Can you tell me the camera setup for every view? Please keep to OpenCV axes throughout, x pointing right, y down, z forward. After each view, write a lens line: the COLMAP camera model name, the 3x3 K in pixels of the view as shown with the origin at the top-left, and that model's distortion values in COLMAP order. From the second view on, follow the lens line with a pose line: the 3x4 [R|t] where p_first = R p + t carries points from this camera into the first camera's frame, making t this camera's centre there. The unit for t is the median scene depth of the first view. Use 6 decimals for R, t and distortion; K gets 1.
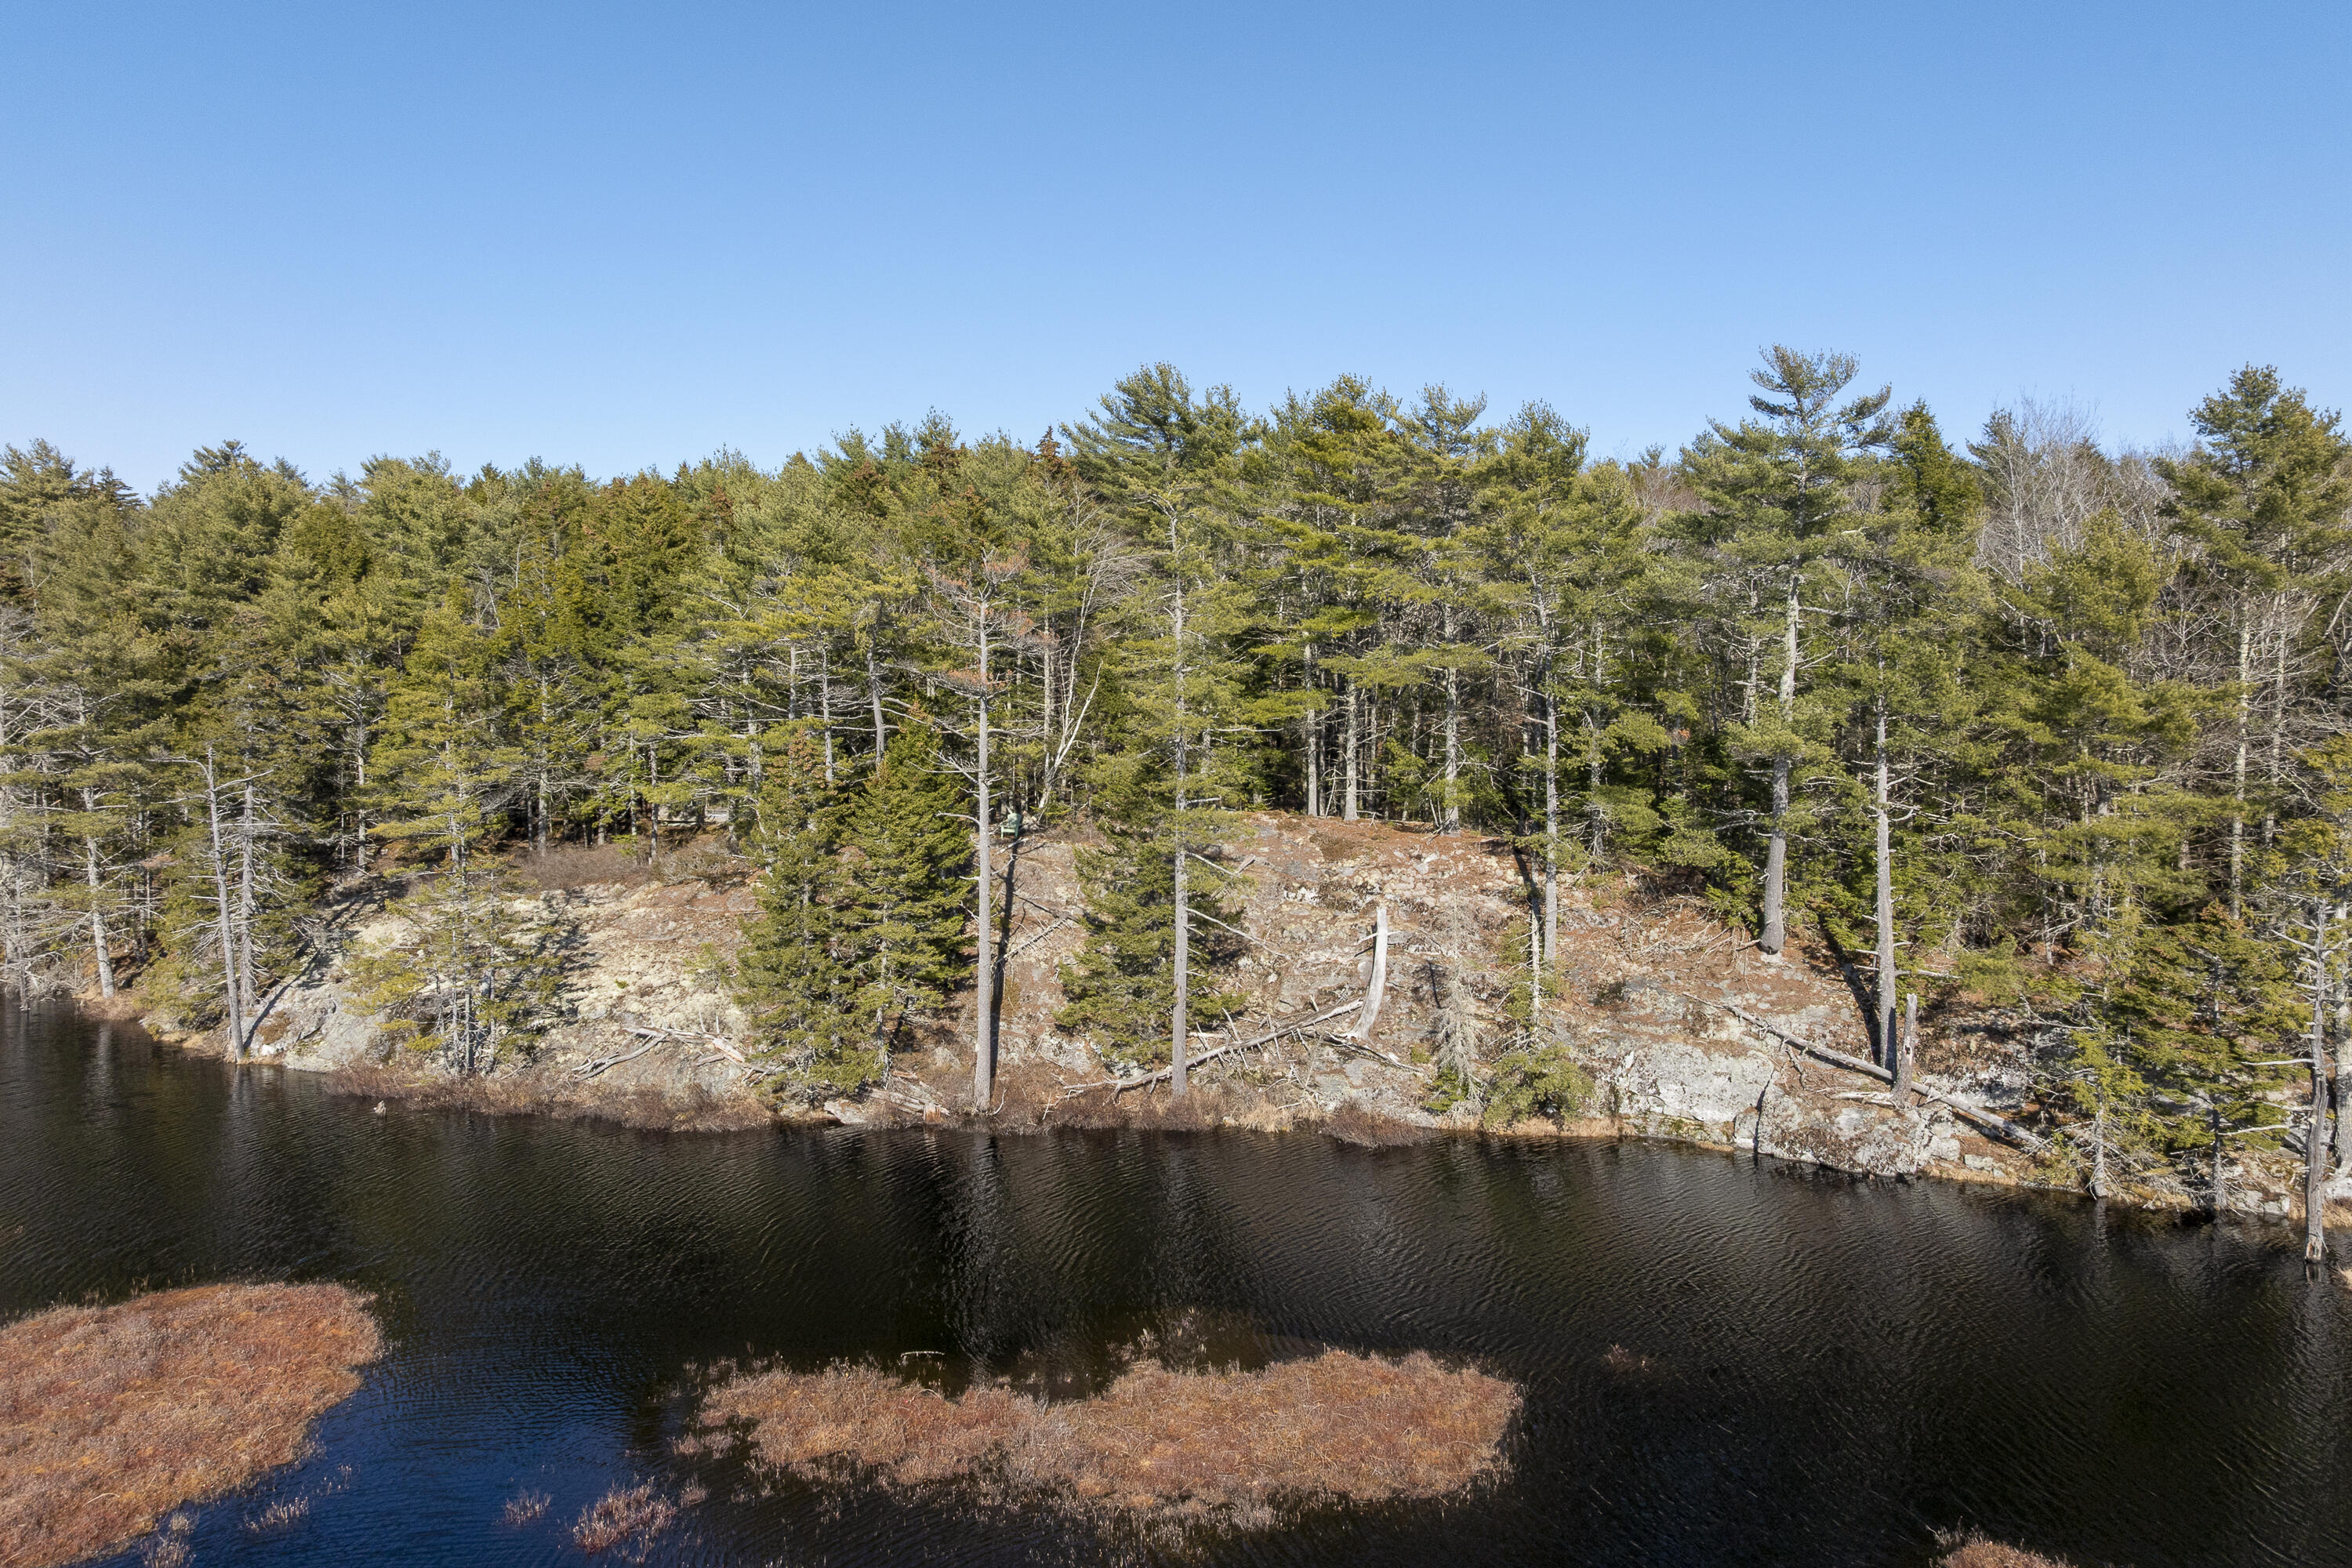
lens RADIAL K [[1651.9, 0, 1176.0], [0, 1651.9, 784.0], [0, 0, 1]] dist [-0.000249, -0.000770]
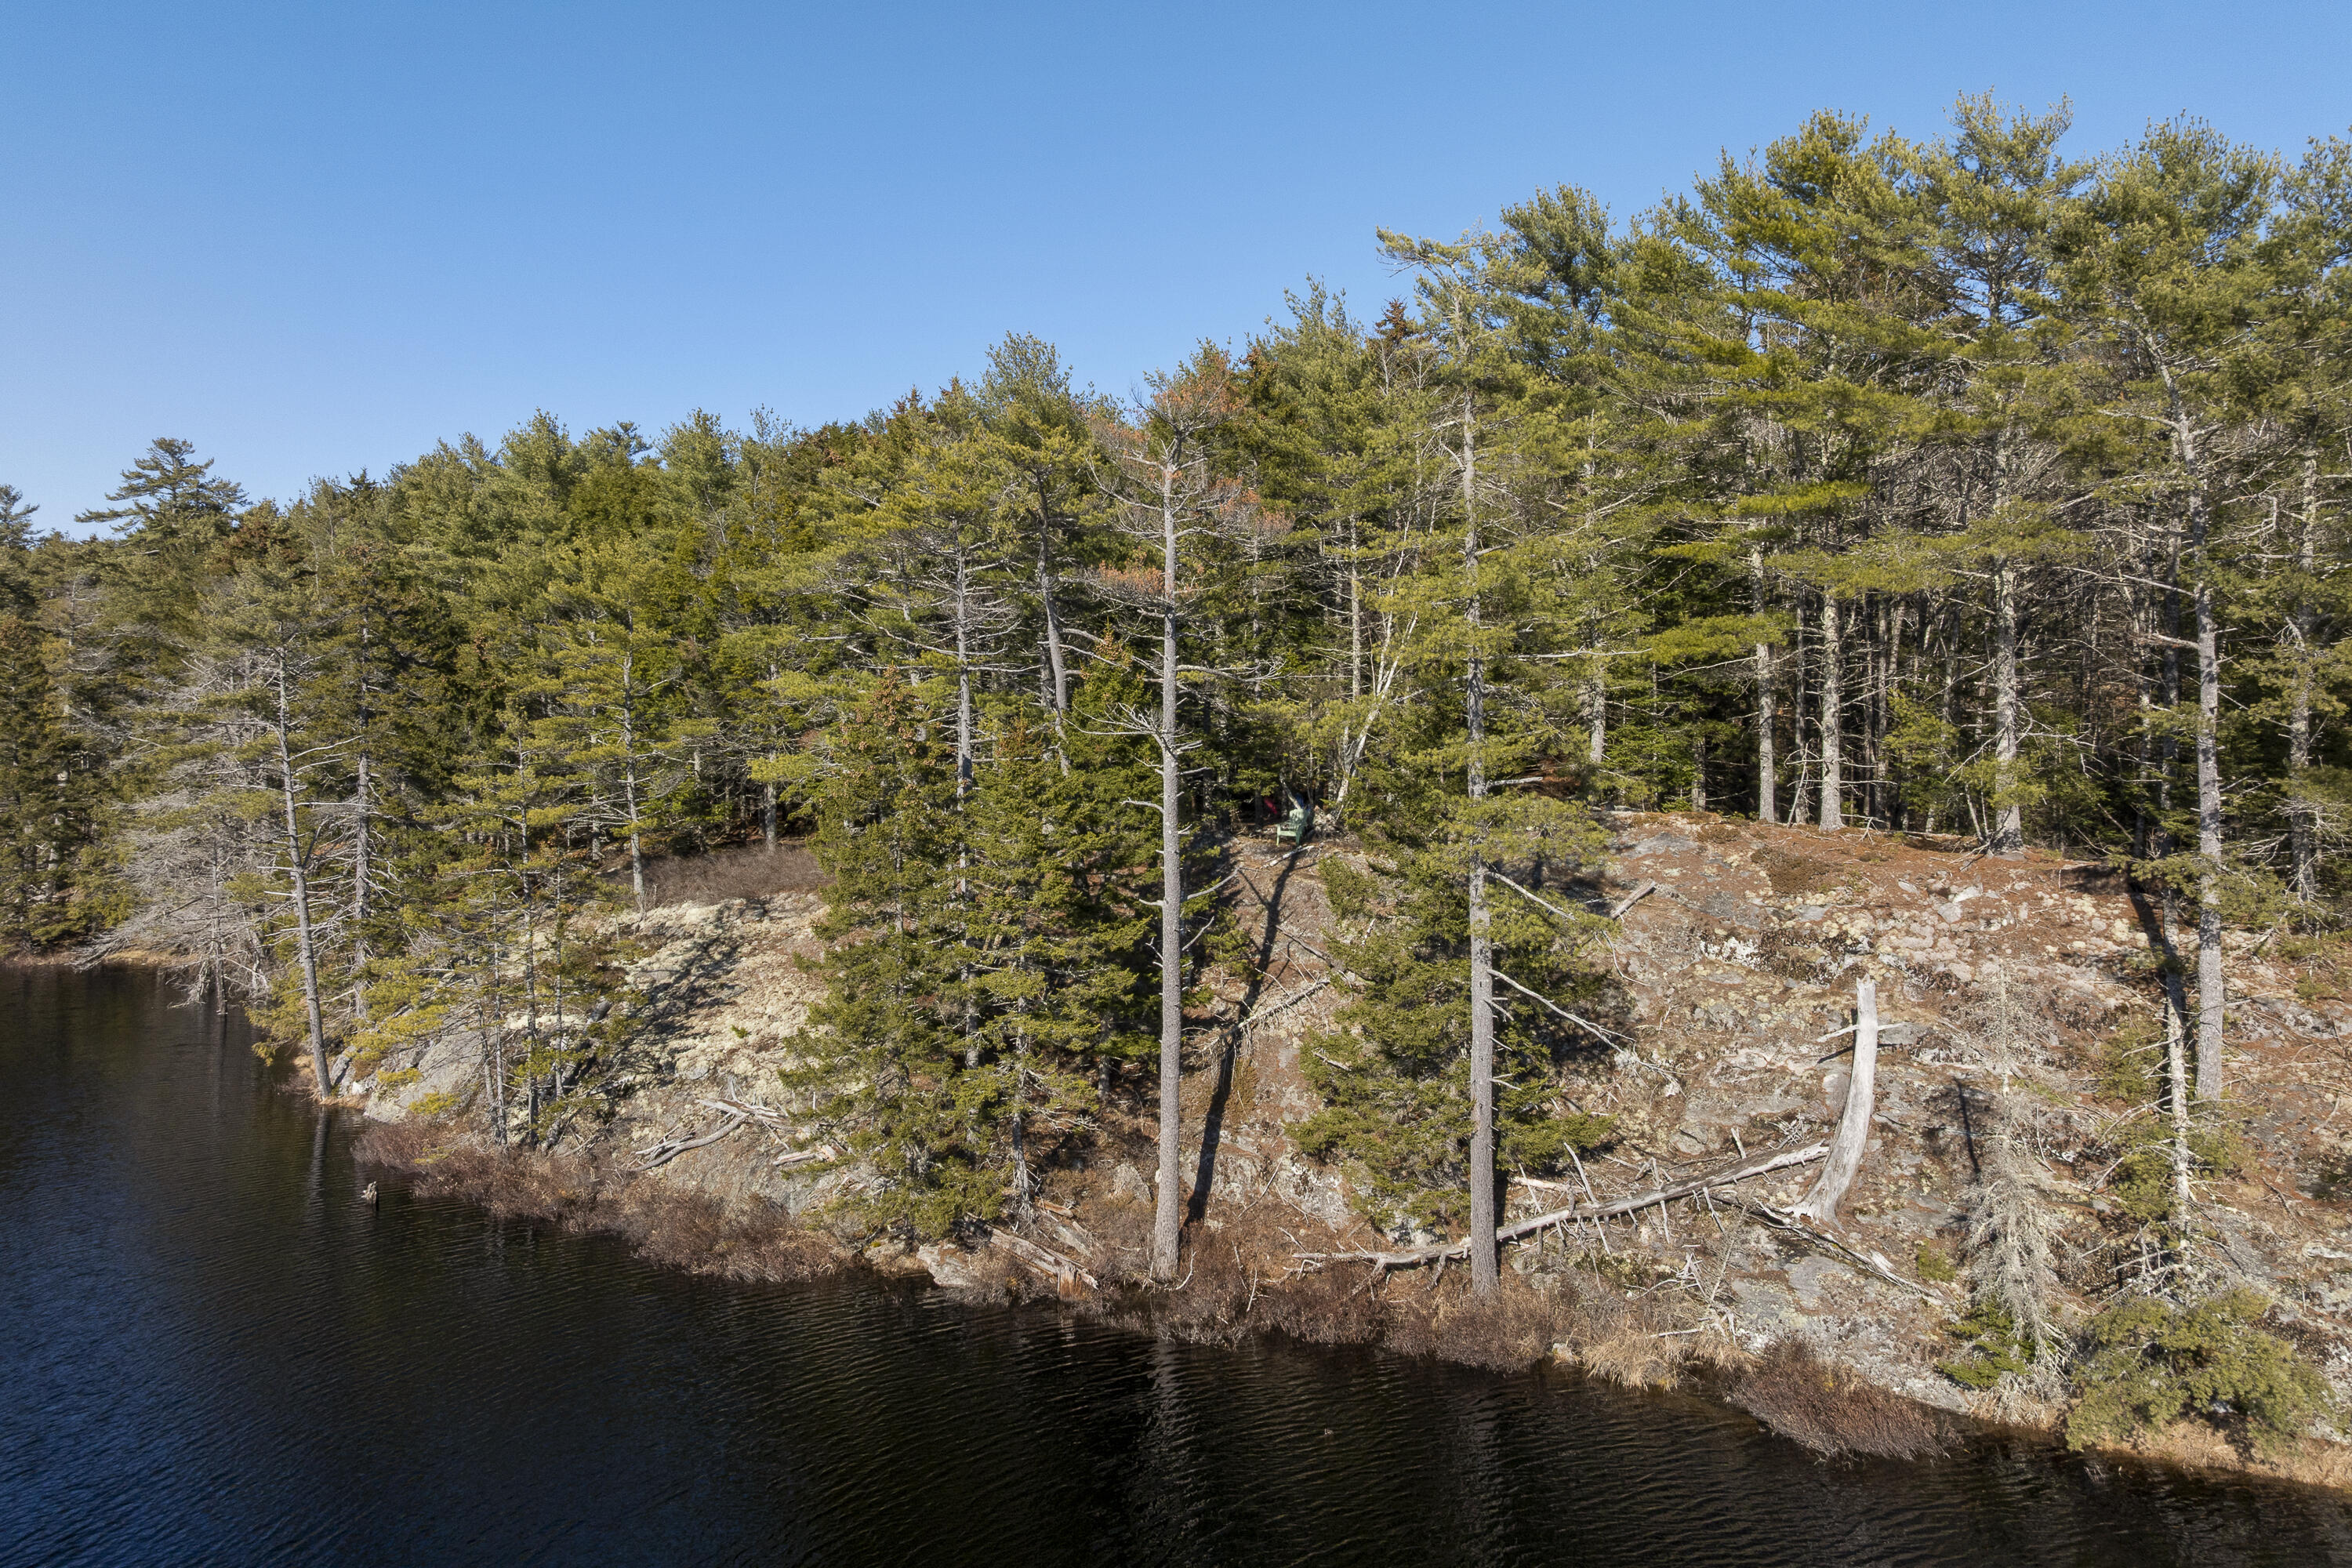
lens RADIAL K [[1643.9, 0, 1170.4], [0, 1643.9, 723.7], [0, 0, 1]] dist [-0.008001, -0.000684]
pose [[0.948233, -0.000070, -0.317574, 0.077711], [-0.014885, 0.998891, -0.044666, 0.015966], [0.317225, 0.047081, 0.947181, 0.391272]]
